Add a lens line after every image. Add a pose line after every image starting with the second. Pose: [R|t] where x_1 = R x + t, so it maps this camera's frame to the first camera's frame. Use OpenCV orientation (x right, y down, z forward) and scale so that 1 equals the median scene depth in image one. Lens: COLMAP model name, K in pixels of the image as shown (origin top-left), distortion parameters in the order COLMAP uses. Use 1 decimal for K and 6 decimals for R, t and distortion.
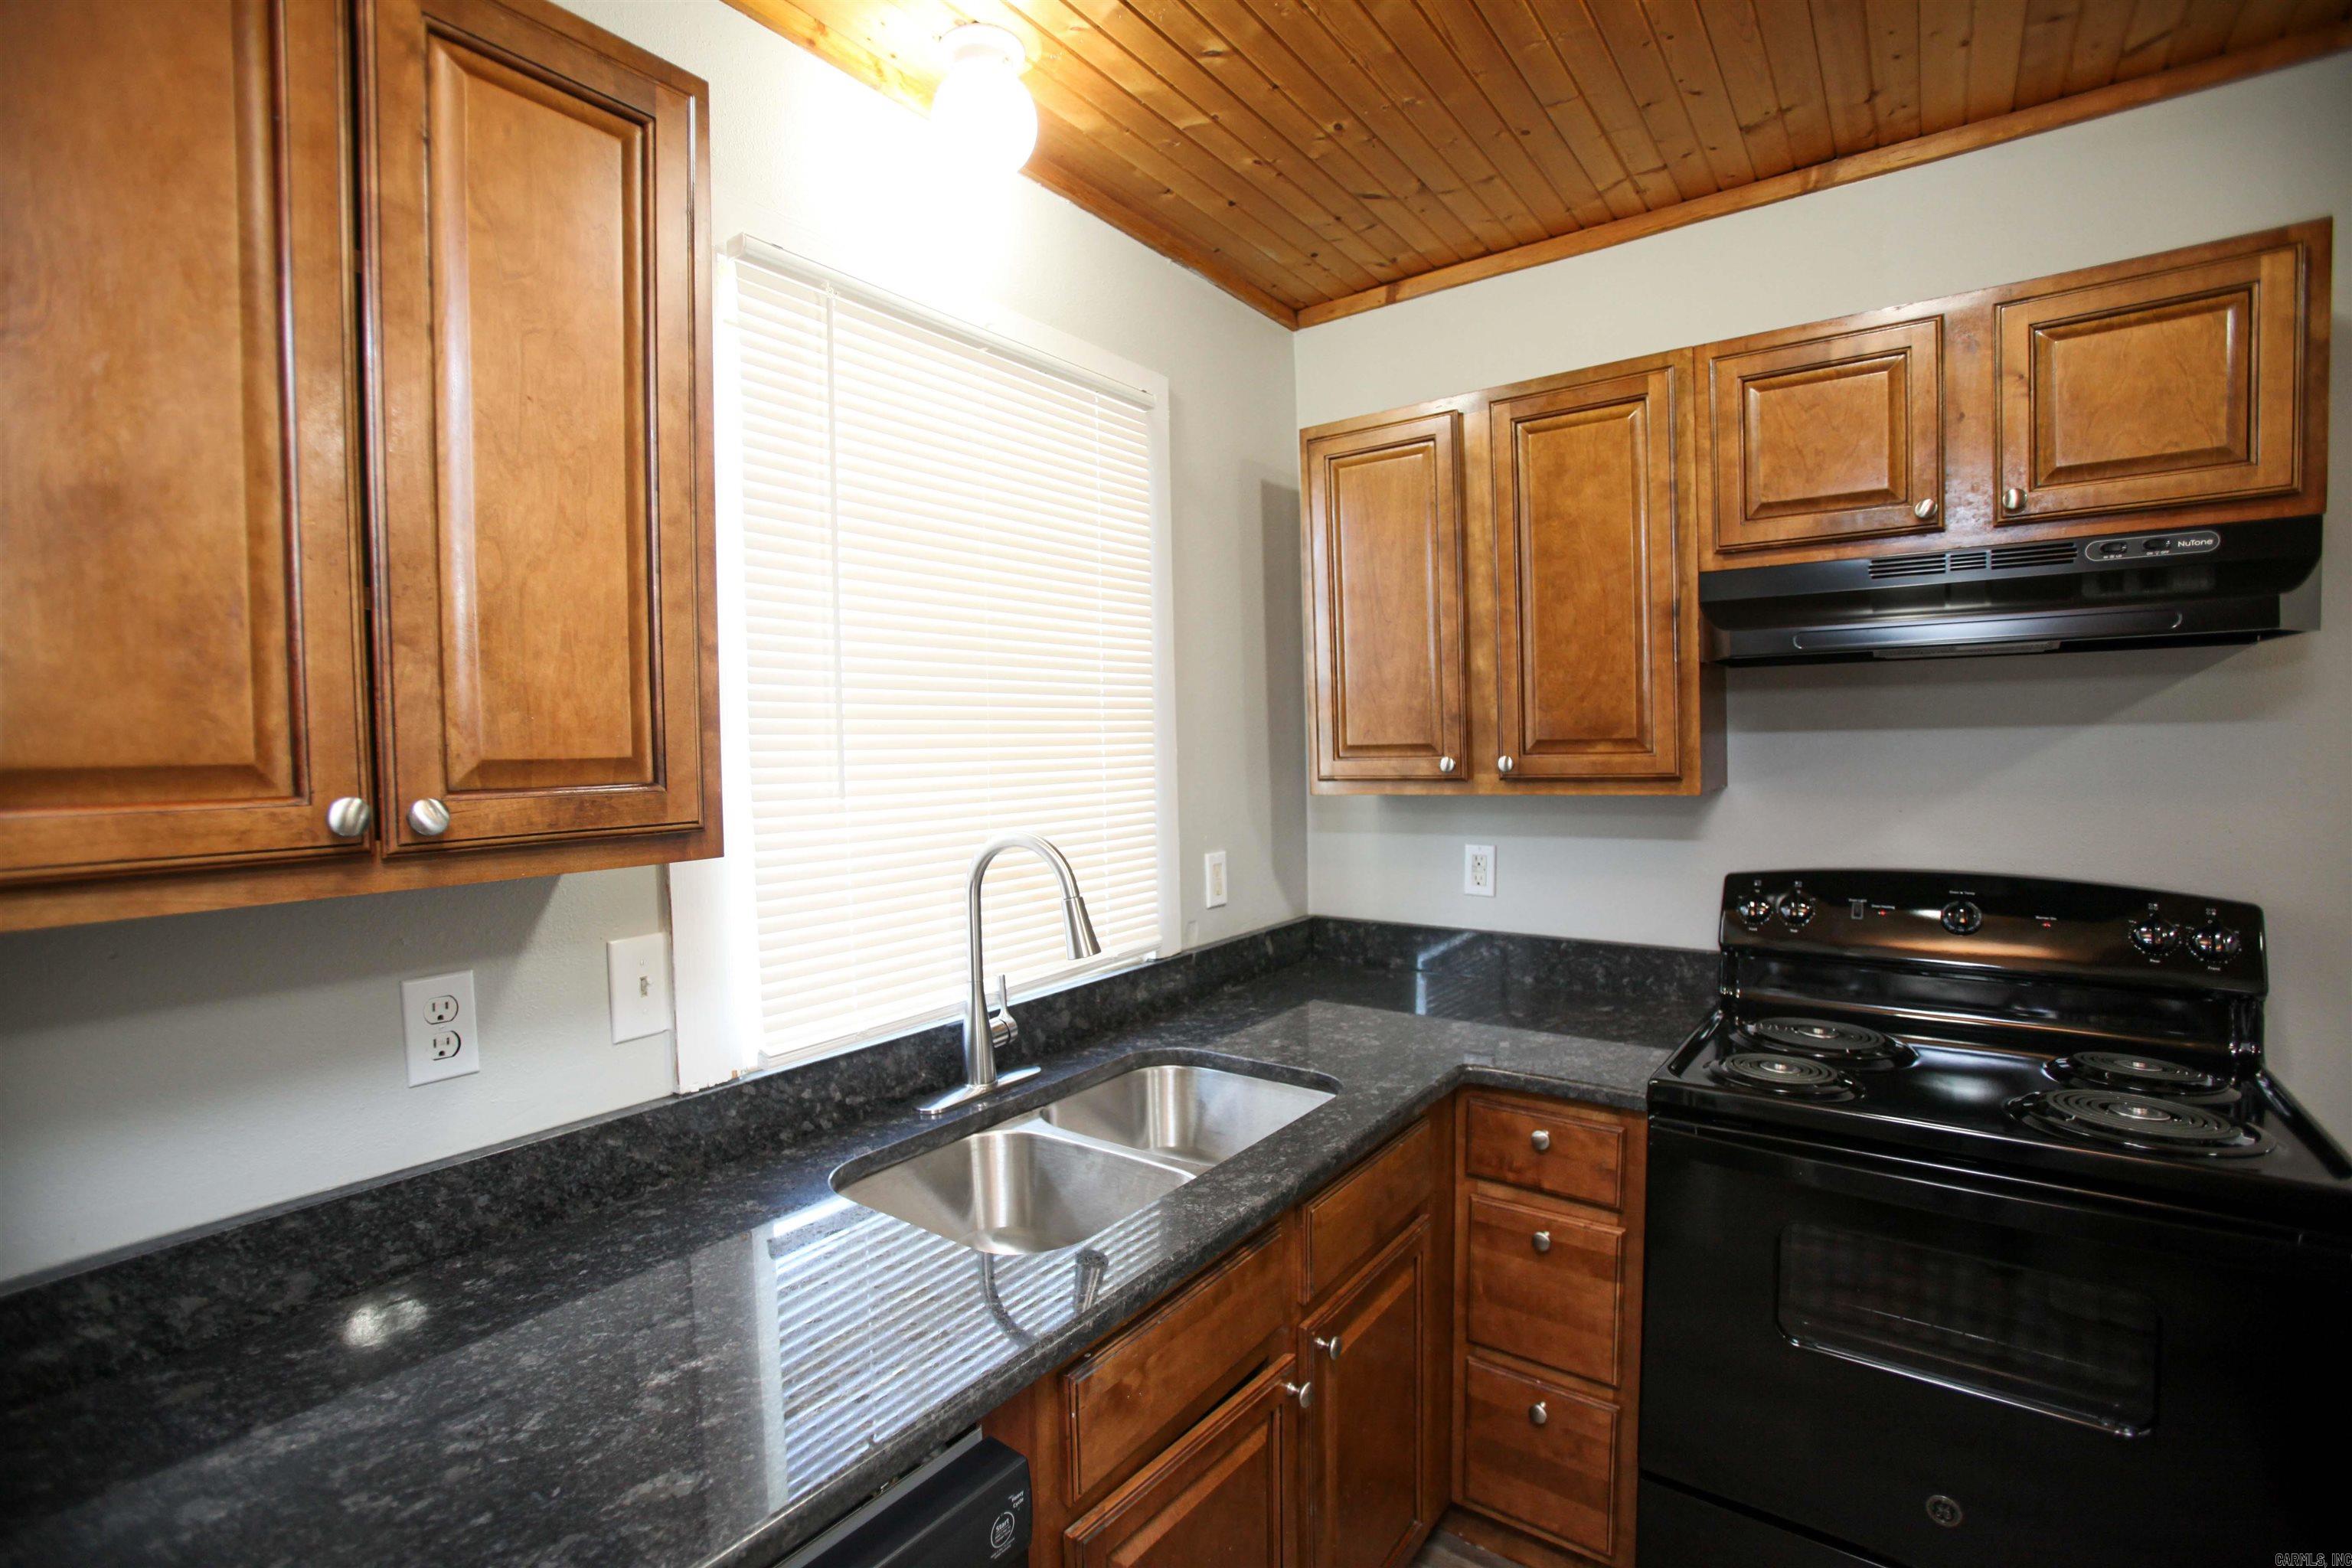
lens RADIAL K [[1092.9, 0, 1176.0], [0, 1092.9, 784.0], [0, 0, 1]] dist [-0.023732, -0.000080]
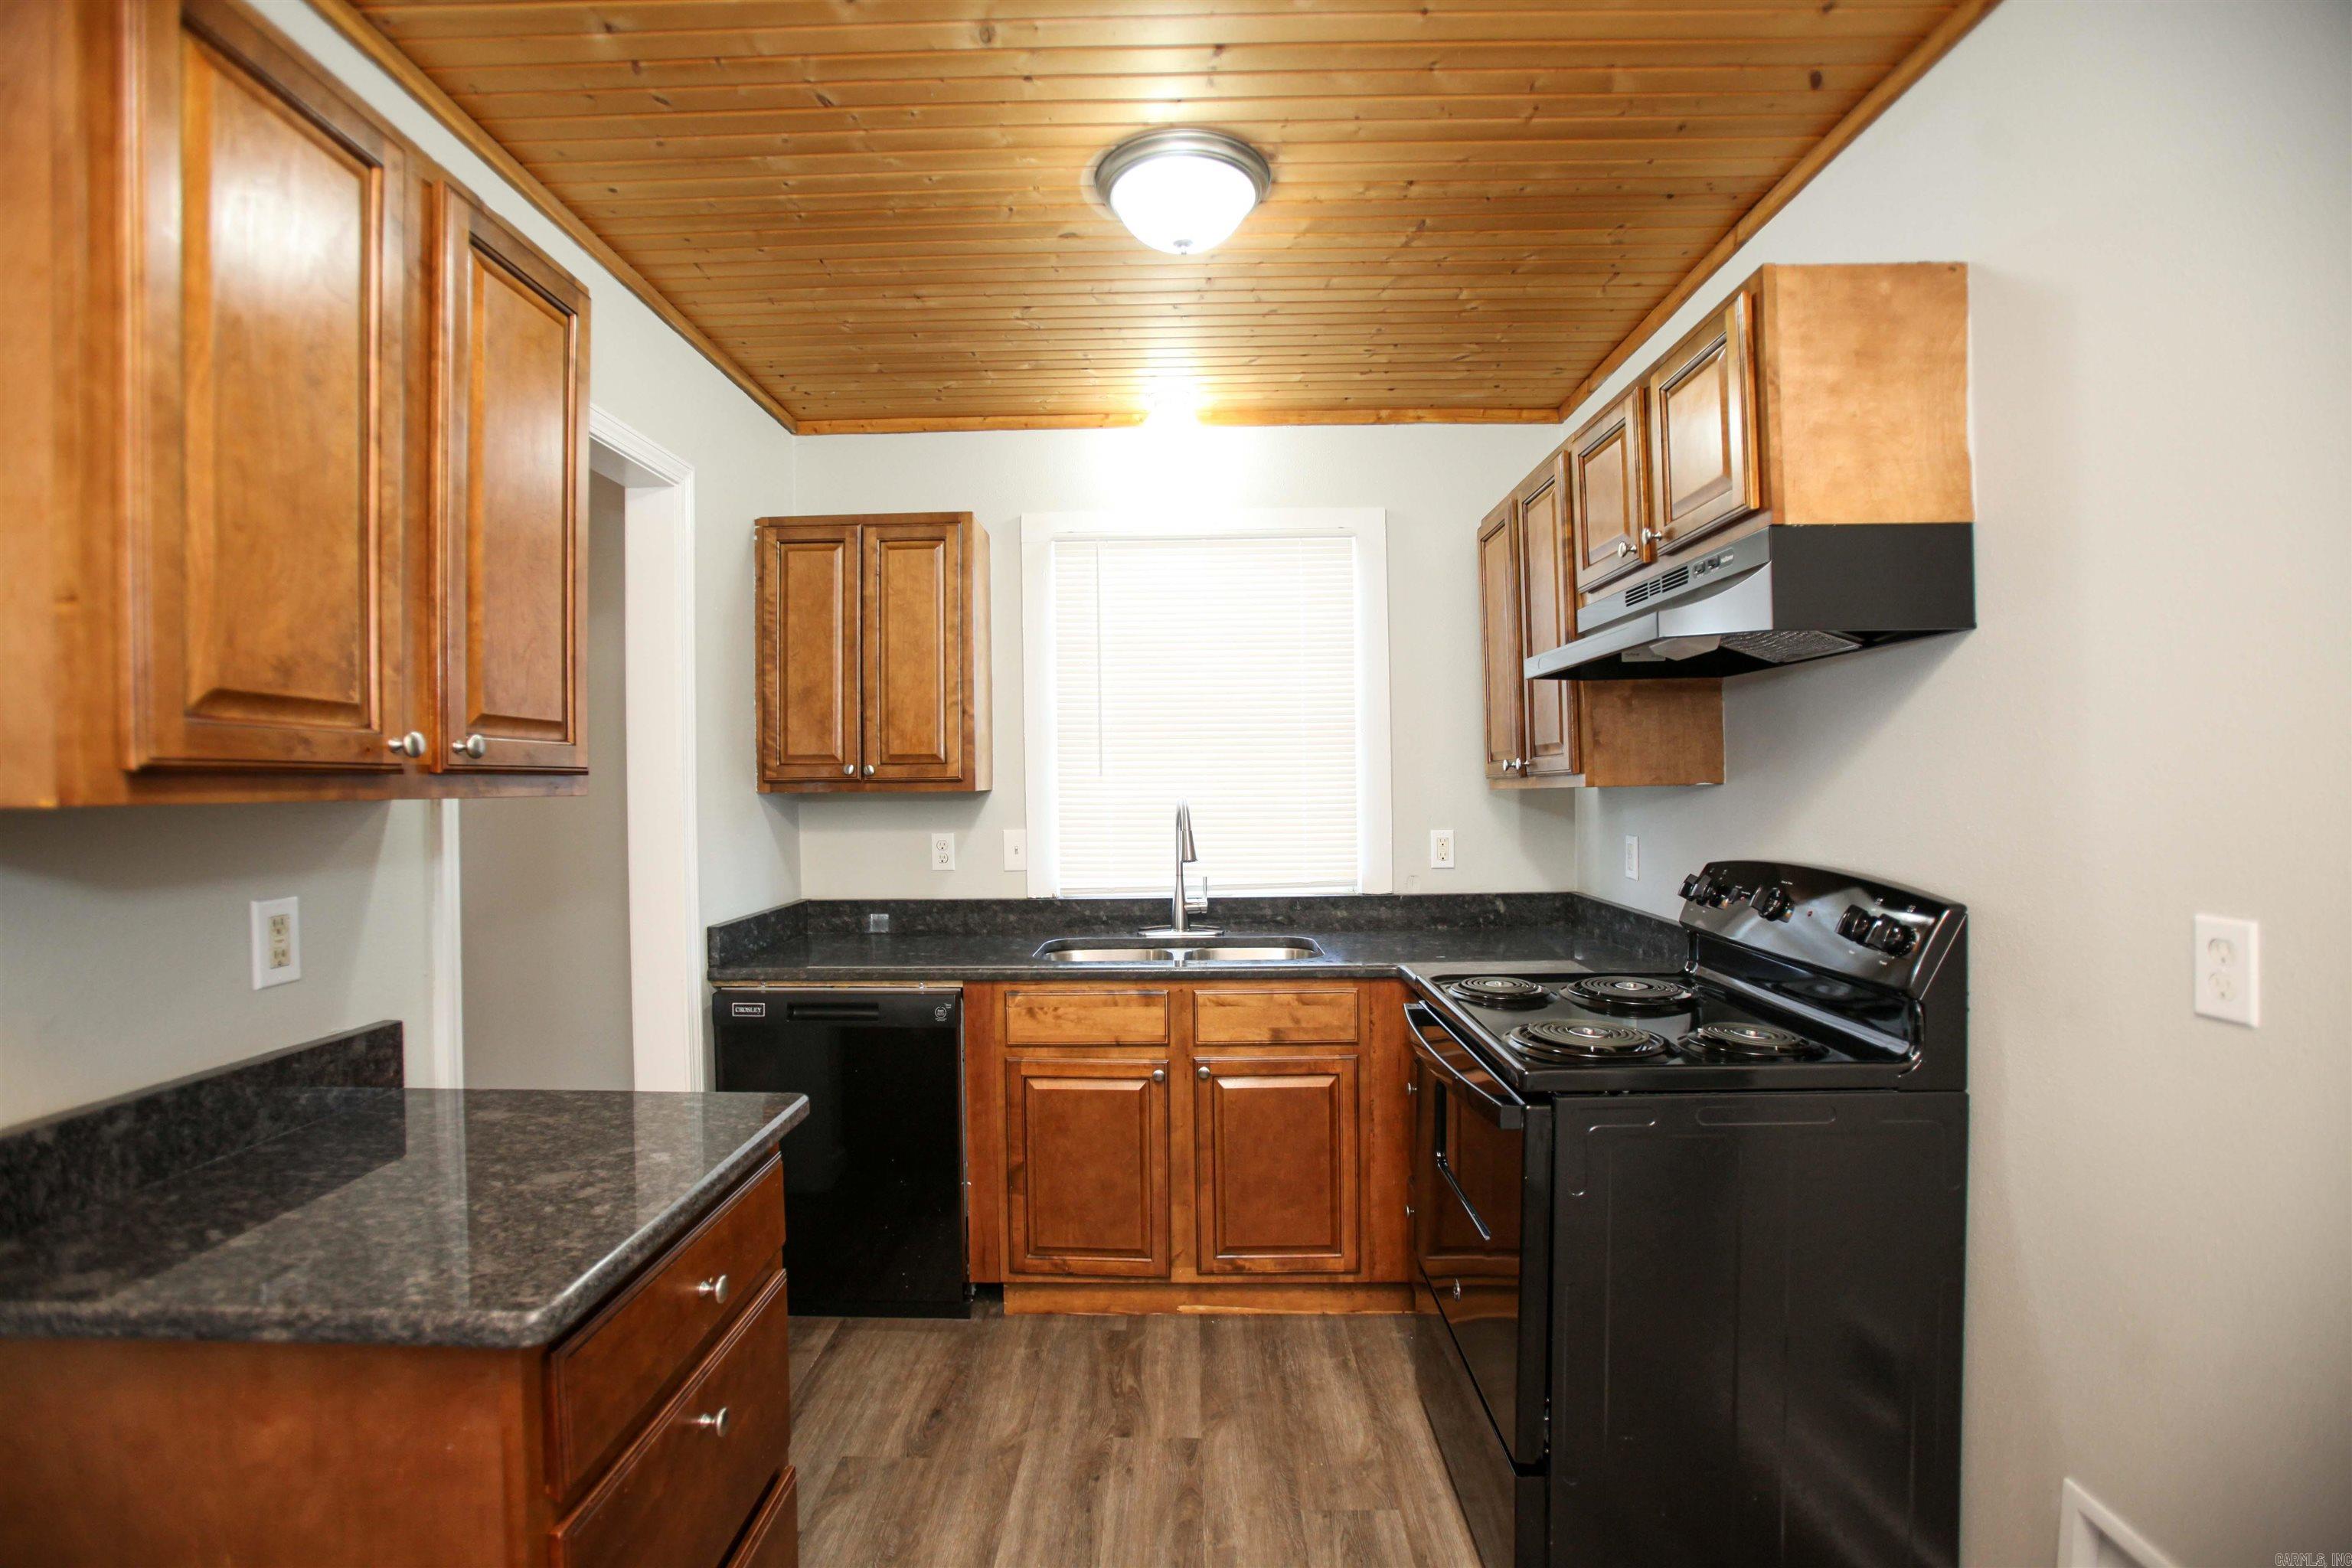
lens RADIAL K [[1119.2, 0, 1176.0], [0, 1119.2, 784.0], [0, 0, 1]] dist [-0.075625, 0.000013]
pose [[0.571018, 0.012483, -0.820843, 1.377362], [-0.028731, 0.999576, -0.004786, 0.029310], [0.820435, 0.026317, 0.571134, -0.116086]]
